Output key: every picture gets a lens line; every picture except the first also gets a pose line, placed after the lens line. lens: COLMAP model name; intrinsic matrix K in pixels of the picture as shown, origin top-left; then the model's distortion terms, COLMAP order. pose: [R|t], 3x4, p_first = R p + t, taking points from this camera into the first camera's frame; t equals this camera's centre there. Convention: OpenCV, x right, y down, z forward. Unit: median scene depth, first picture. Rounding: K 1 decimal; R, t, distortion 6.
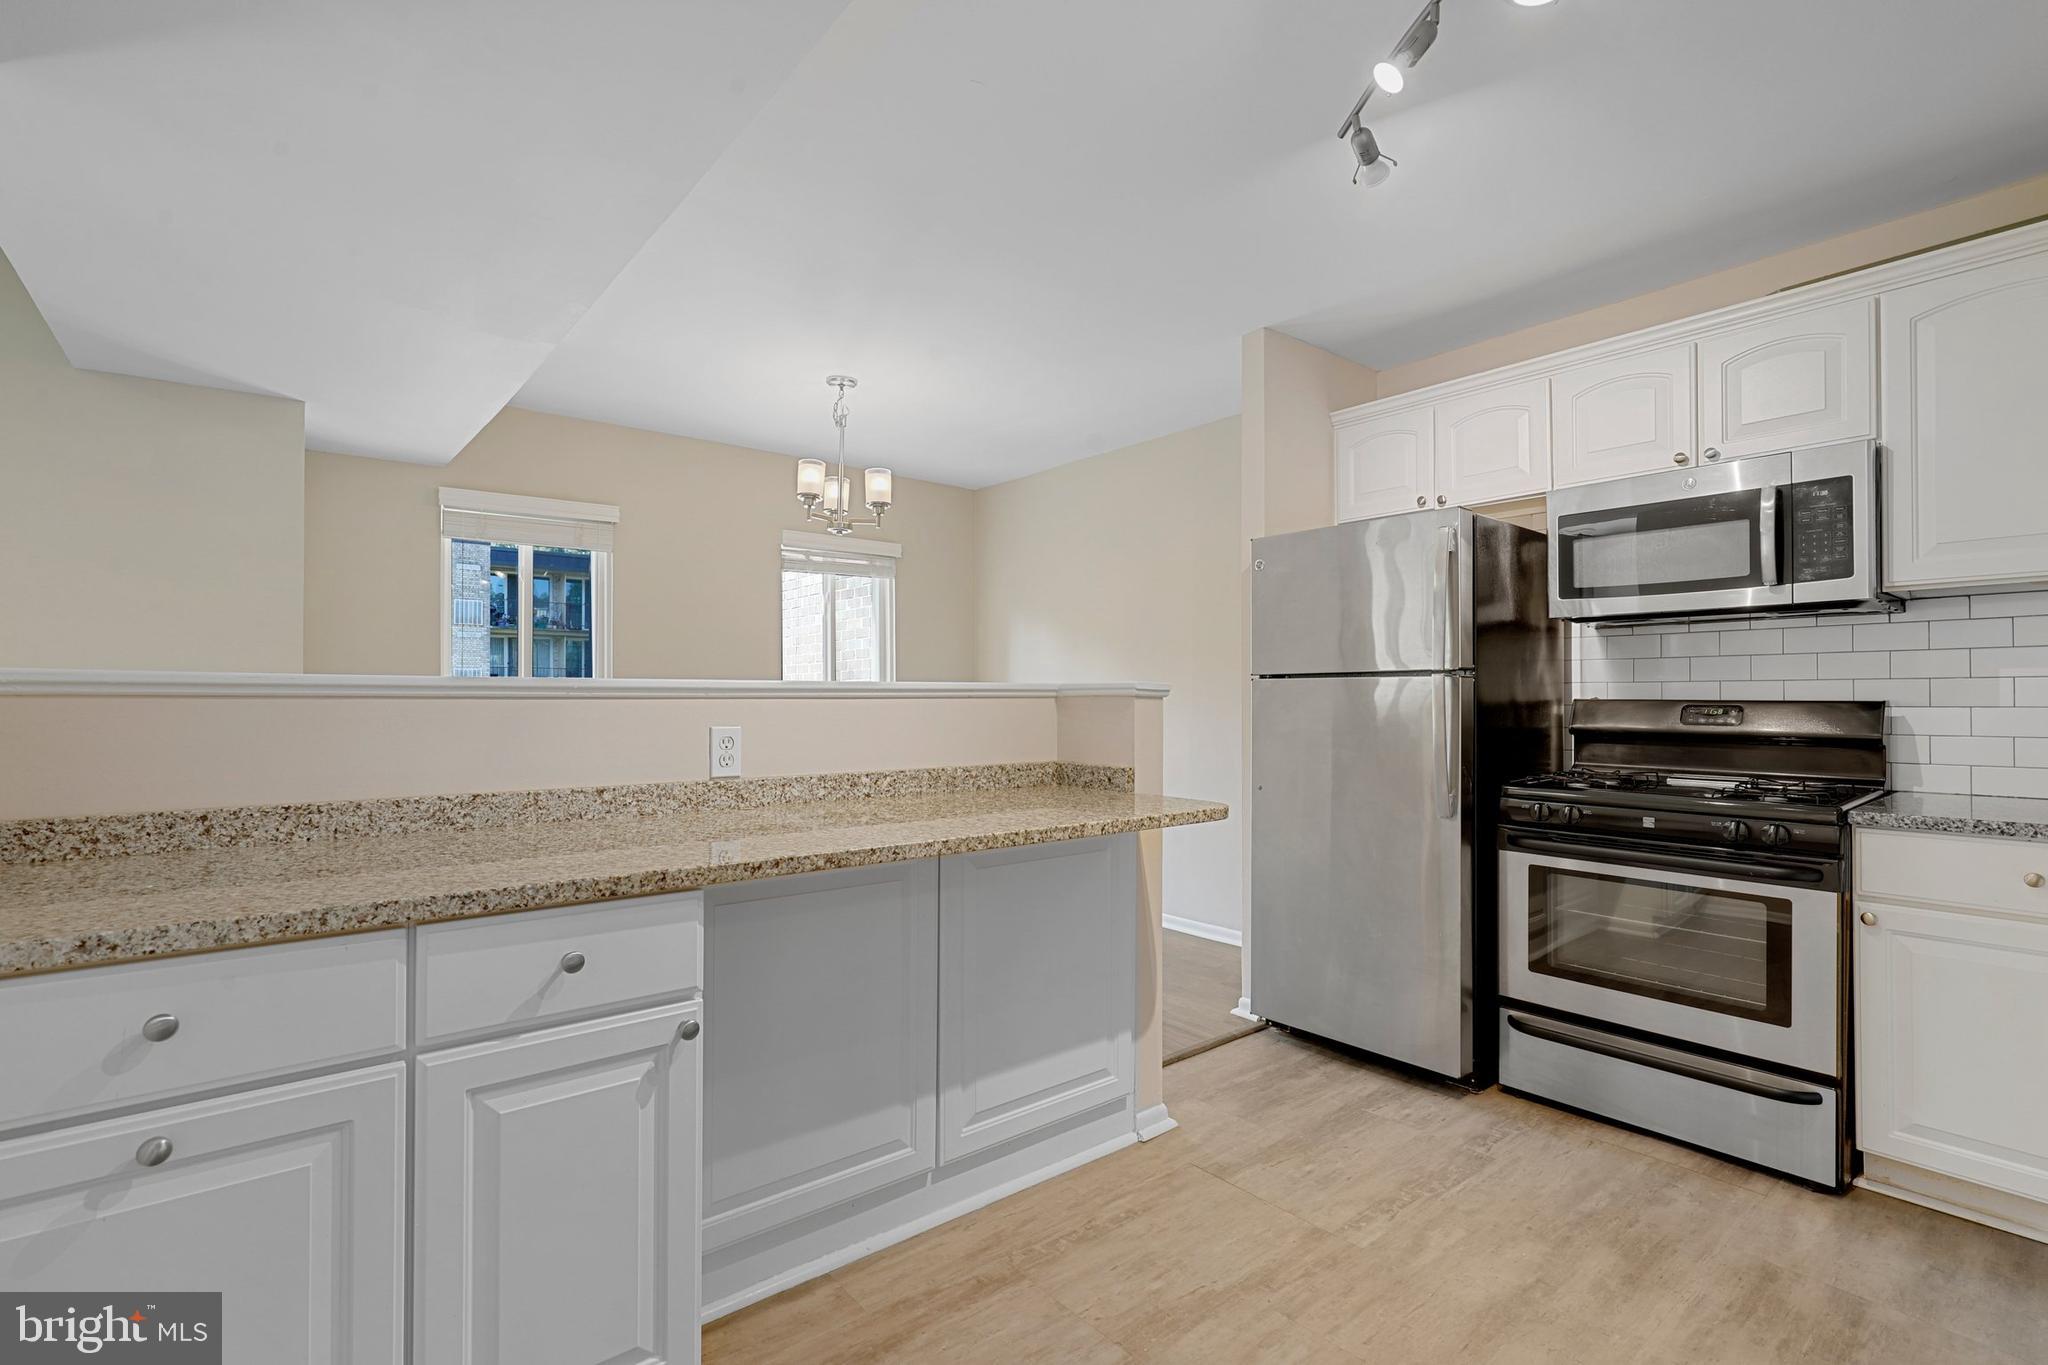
lens RADIAL K [[940.8, 0, 1014.8], [0, 940.8, 703.9], [0, 0, 1]] dist [-0.001170, -0.000359]
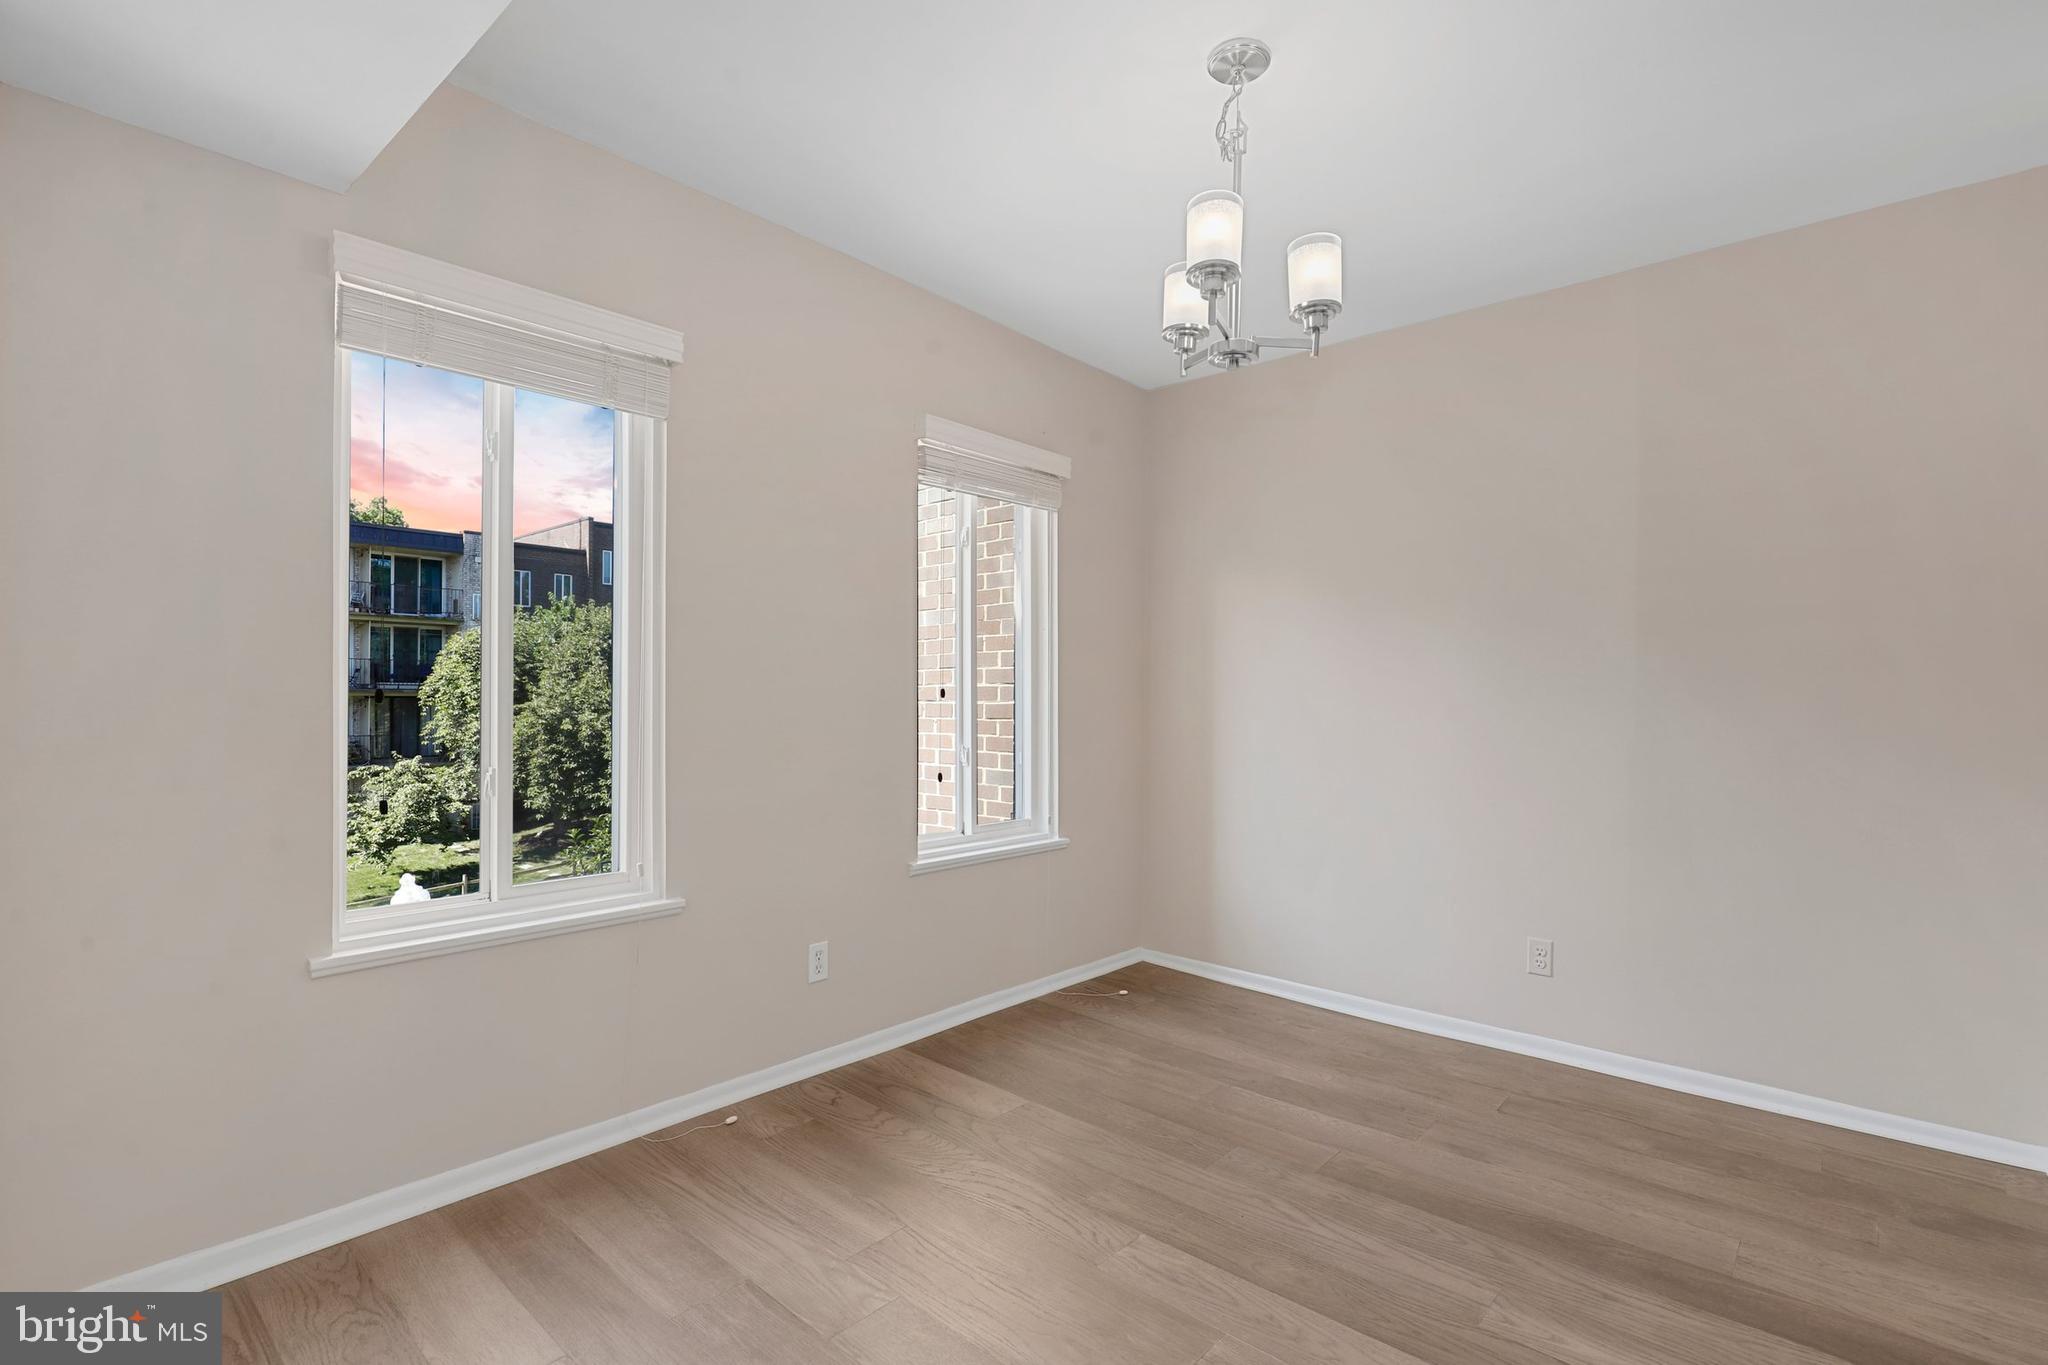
lens RADIAL K [[940.8, 0, 984.2], [0, 940.8, 707.0], [0, 0, 1]] dist [-0.001170, -0.000359]
pose [[0.987517, 0.006236, 0.157389, -0.651444], [-0.007205, 0.999958, 0.005590, -0.006593], [-0.157347, -0.006655, 0.987521, 0.874996]]
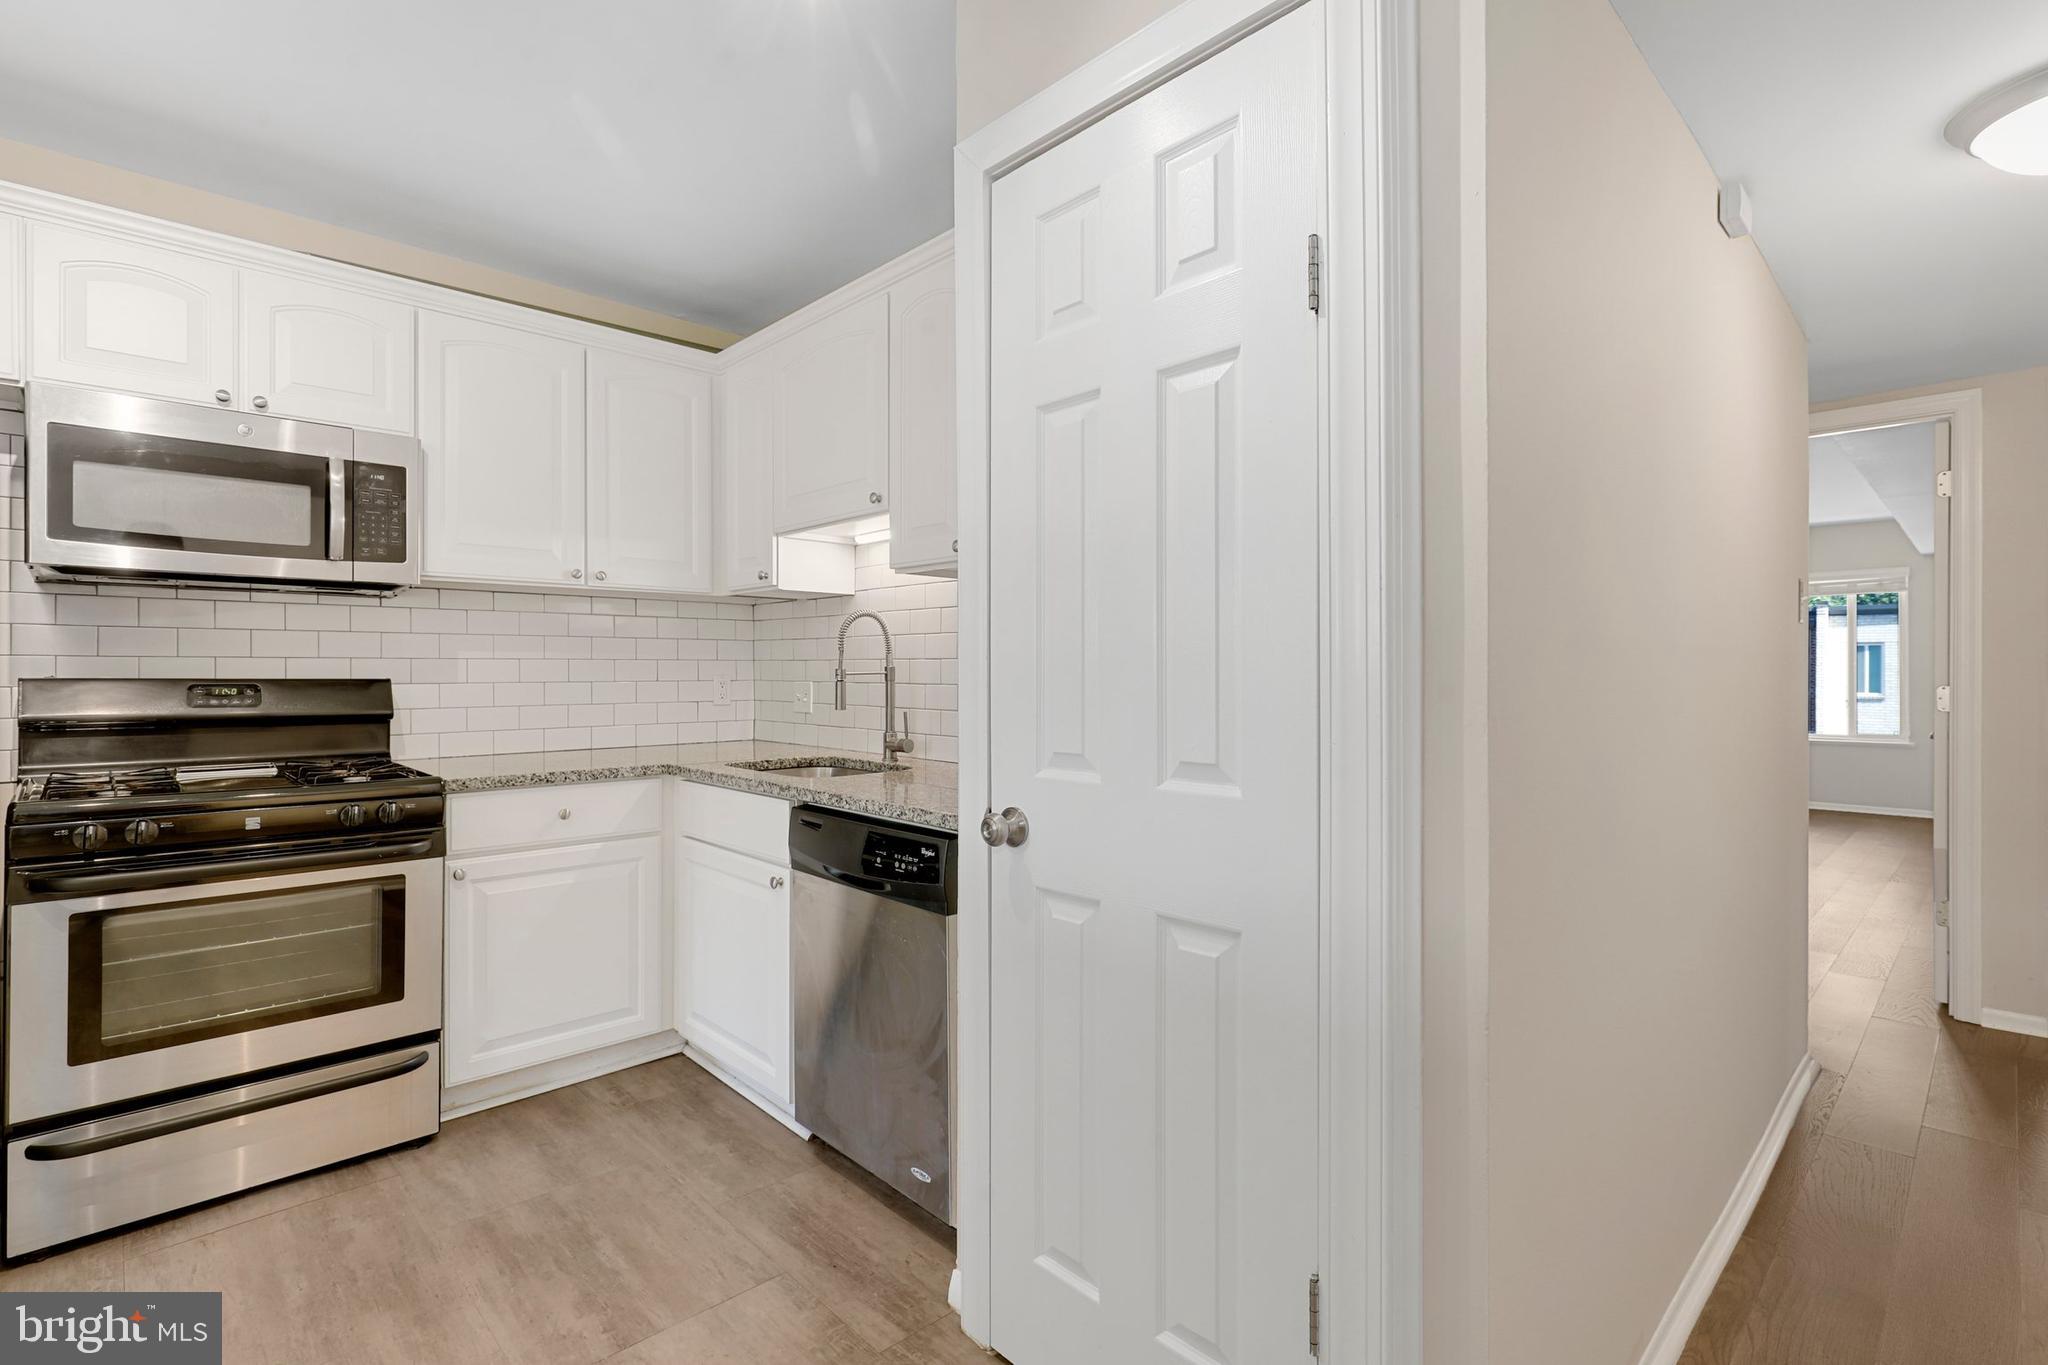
lens RADIAL K [[940.8, 0, 1004.5], [0, 940.8, 680.0], [0, 0, 1]] dist [-0.001170, -0.000359]
pose [[-0.075831, -0.006006, 0.997103, -0.234212], [0.009486, 0.999932, 0.006744, -0.002436], [-0.997076, 0.009970, -0.075769, 0.416297]]
